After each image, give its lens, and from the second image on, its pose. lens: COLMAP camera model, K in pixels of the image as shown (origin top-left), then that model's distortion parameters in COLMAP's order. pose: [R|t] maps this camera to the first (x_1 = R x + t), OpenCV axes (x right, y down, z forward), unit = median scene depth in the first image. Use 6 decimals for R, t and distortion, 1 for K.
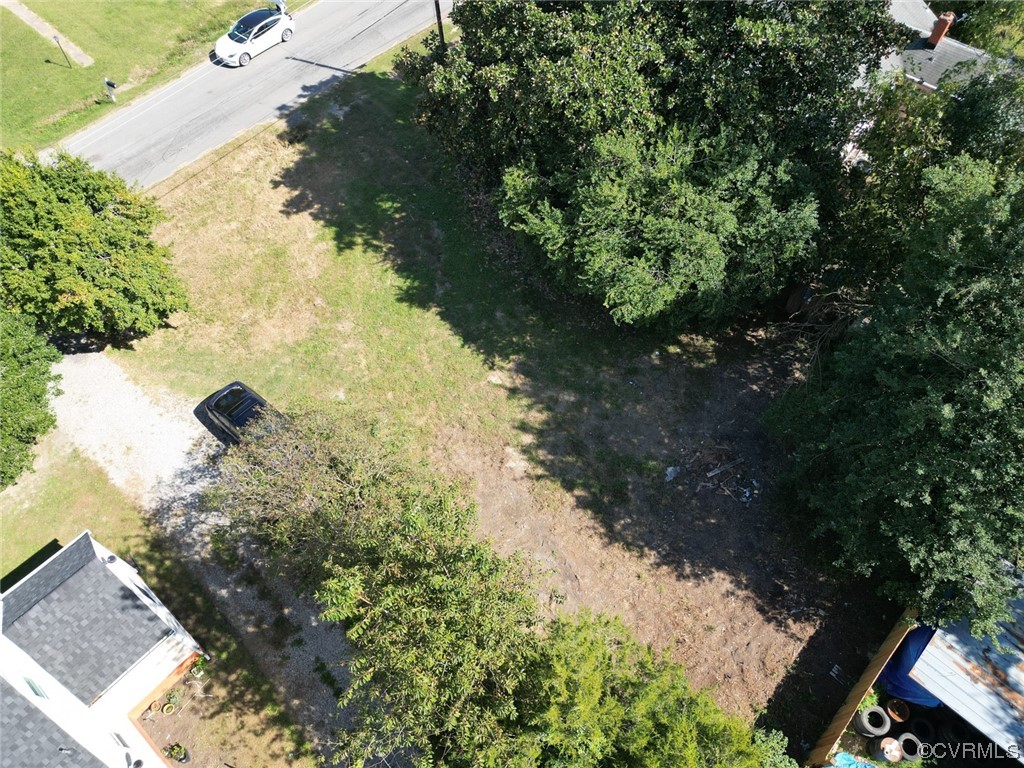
lens RADIAL K [[717.9, 0, 514.4], [0, 717.9, 383.1], [0, 0, 1]] dist [0.070386, -0.074865]
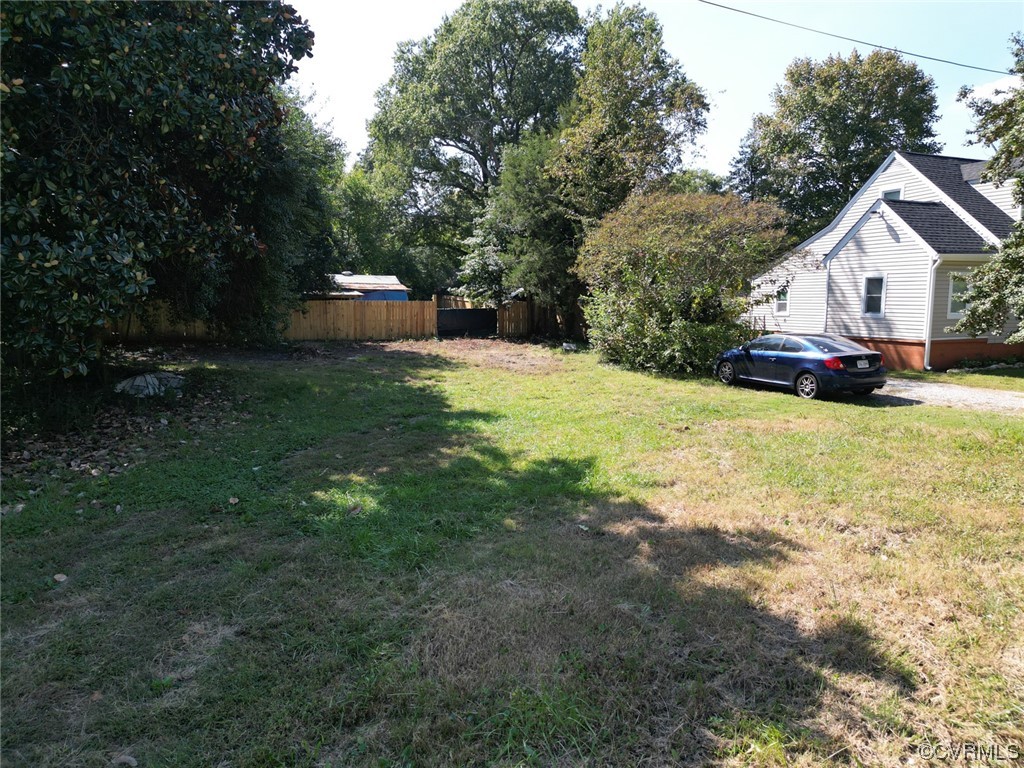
lens RADIAL K [[716.0, 0, 514.8], [0, 716.0, 383.4], [0, 0, 1]] dist [0.072566, -0.078790]
pose [[-0.889313, -0.059778, 0.453375, -0.400050], [0.381109, 0.451058, 0.807033, -0.530043], [-0.252741, 0.890491, -0.378349, 1.240647]]
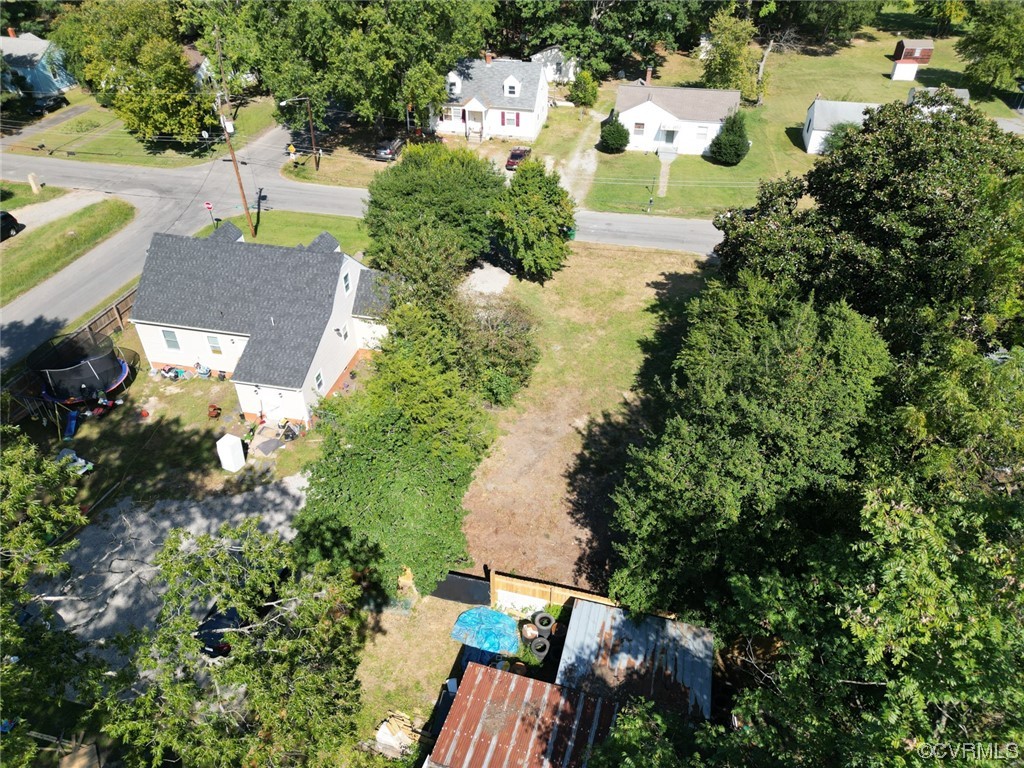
lens RADIAL K [[717.9, 0, 514.4], [0, 717.9, 383.1], [0, 0, 1]] dist [0.070386, -0.074865]
pose [[0.491796, 0.519304, -0.698899, 0.863739], [-0.734344, 0.678663, -0.012471, 0.163394], [0.467841, 0.519366, 0.715111, -0.155935]]
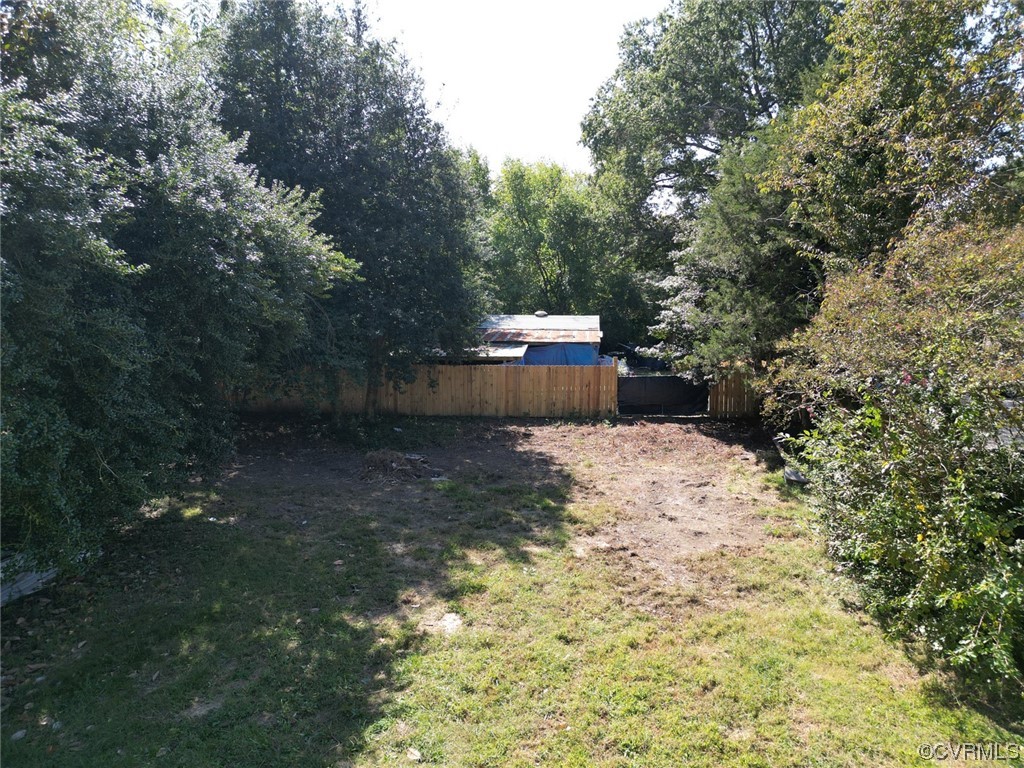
lens RADIAL K [[716.3, 0, 514.7], [0, 716.3, 377.5], [0, 0, 1]] dist [0.075903, -0.078824]
pose [[-0.643410, -0.087575, 0.760496, -0.306998], [0.642472, 0.478386, 0.598645, -0.254970], [-0.416237, 0.873772, -0.251534, 0.969667]]
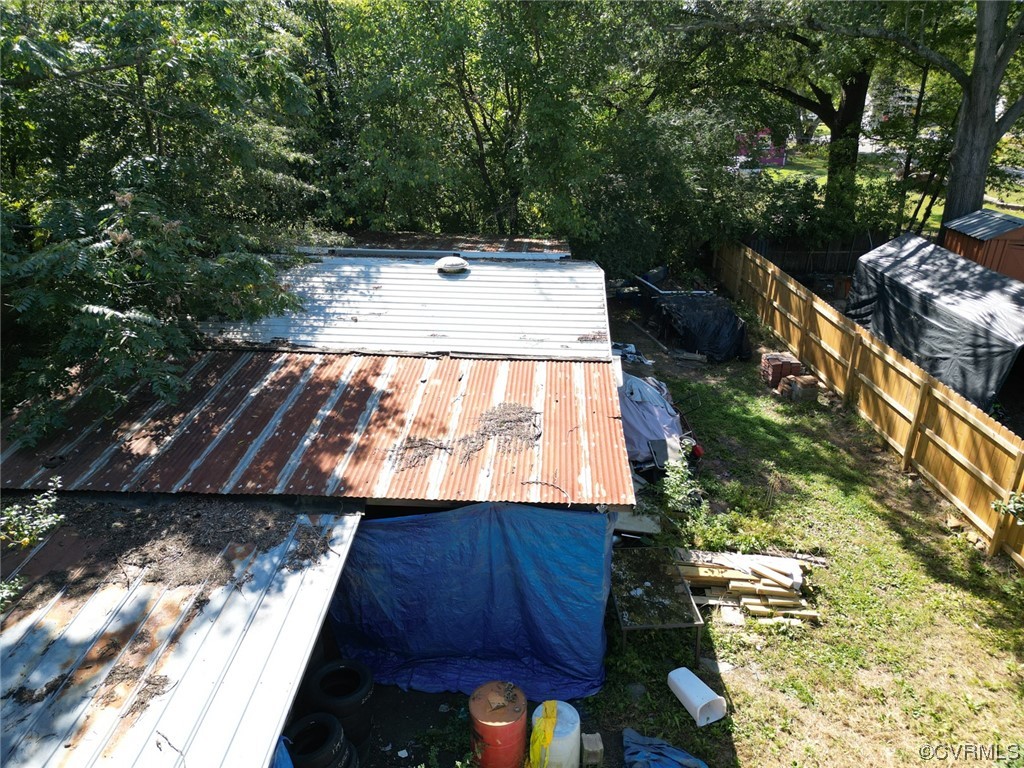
lens RADIAL K [[717.9, 0, 514.4], [0, 717.9, 383.1], [0, 0, 1]] dist [0.070386, -0.074865]
pose [[-0.679405, -0.274585, 0.680450, 0.262195], [0.617340, 0.287341, 0.732343, 0.176068], [-0.396611, 0.917627, -0.025709, 0.594738]]
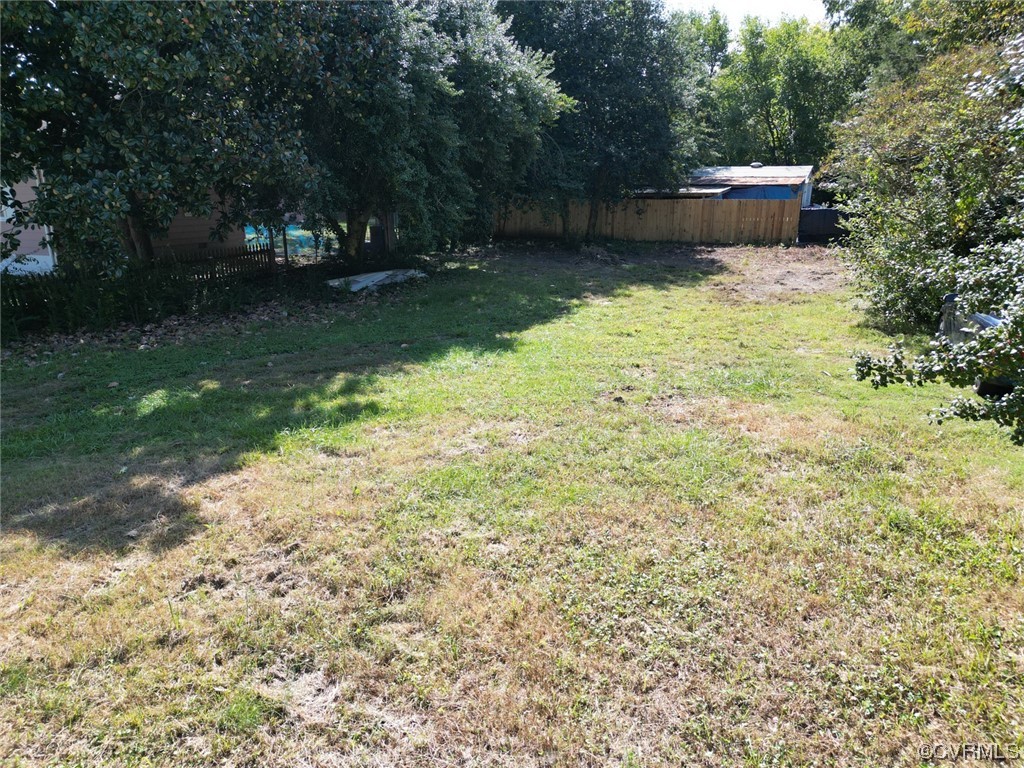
lens RADIAL K [[717.9, 0, 514.4], [0, 717.9, 383.1], [0, 0, 1]] dist [0.070386, -0.074865]
pose [[-0.343459, -0.253990, 0.904171, -0.593606], [0.790399, 0.441810, 0.424350, -0.308521], [-0.507253, 0.860403, 0.049010, 1.070494]]
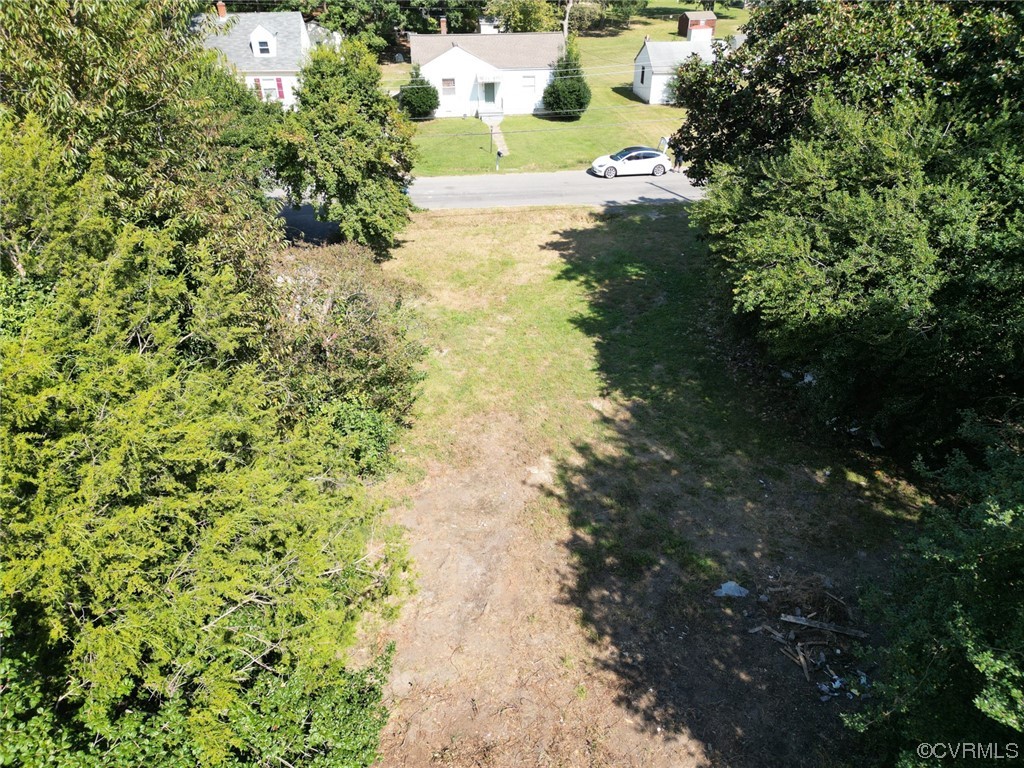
lens RADIAL K [[717.9, 0, 514.4], [0, 717.9, 383.1], [0, 0, 1]] dist [0.070386, -0.074865]
pose [[0.748929, 0.344741, -0.565915, 0.335456], [-0.555270, 0.792562, -0.252033, 0.220821], [0.361636, 0.502990, 0.784997, 0.347962]]
